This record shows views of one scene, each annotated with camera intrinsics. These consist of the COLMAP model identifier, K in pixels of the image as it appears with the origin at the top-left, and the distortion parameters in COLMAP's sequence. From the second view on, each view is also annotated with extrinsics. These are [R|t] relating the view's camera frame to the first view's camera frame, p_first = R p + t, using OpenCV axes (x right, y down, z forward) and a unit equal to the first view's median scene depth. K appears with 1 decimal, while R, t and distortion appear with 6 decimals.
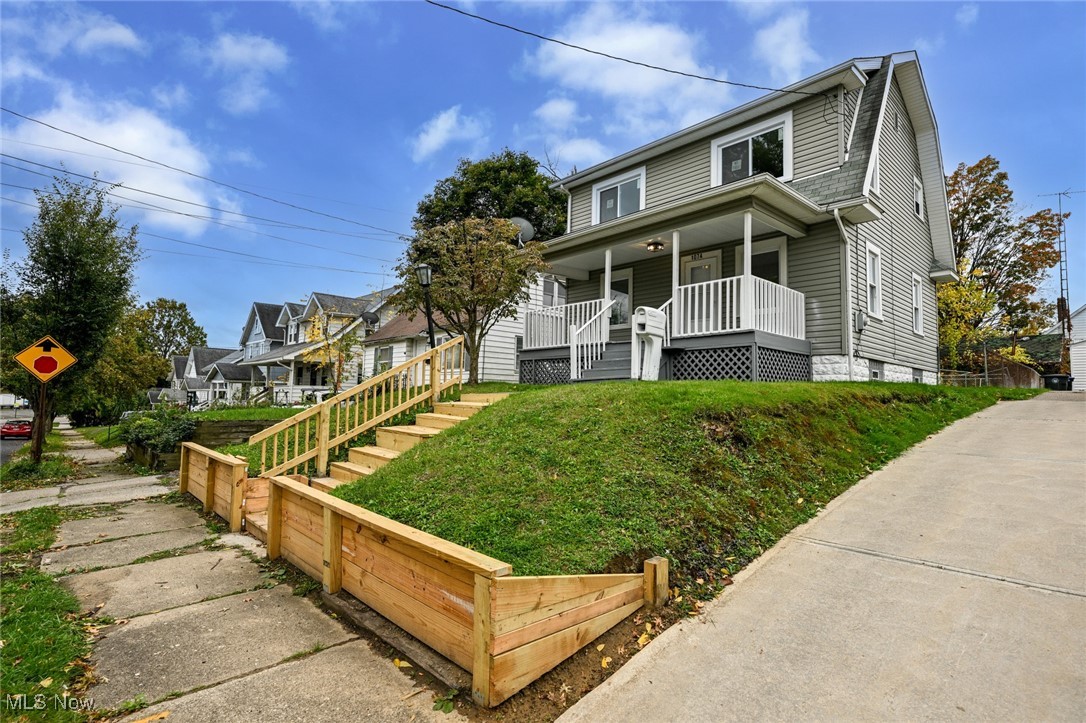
lens RADIAL K [[520.6, 0, 554.8], [0, 520.6, 354.9], [0, 0, 1]] dist [0.012710, -0.000454]
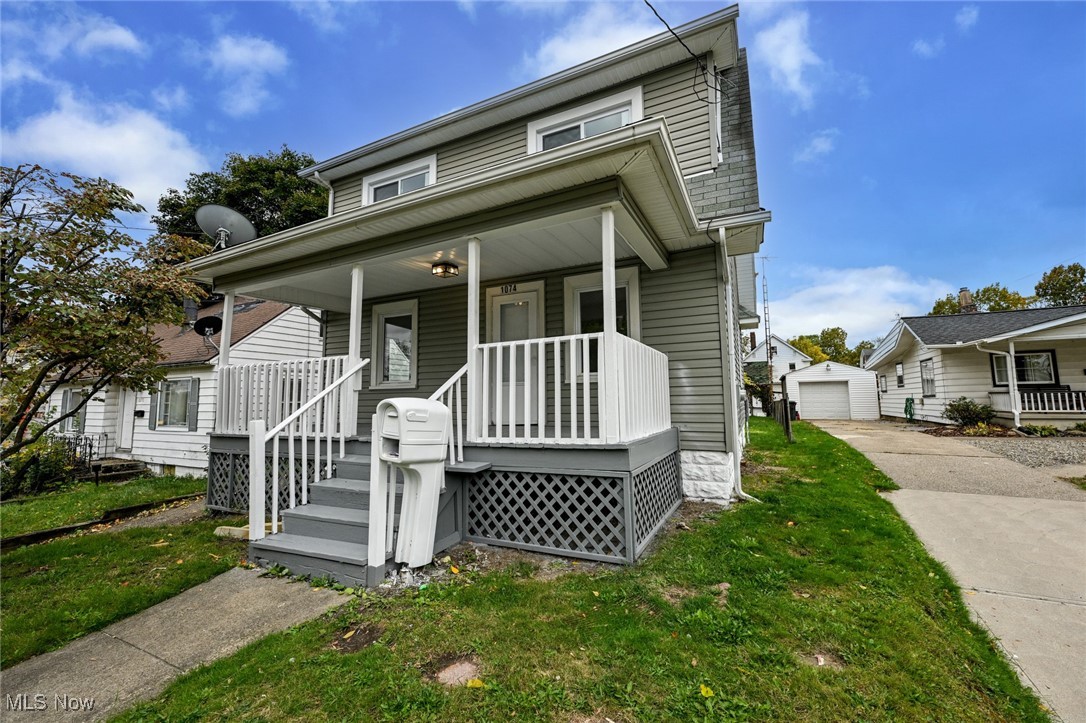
lens RADIAL K [[430.1, 0, 543.0], [0, 430.1, 361.5], [0, 0, 1]] dist [0.000687, -0.000065]
pose [[0.936684, -0.001776, 0.350171, 0.144443], [0.005520, 0.999938, -0.009695, -0.107949], [-0.350132, 0.011014, 0.936636, 0.563849]]
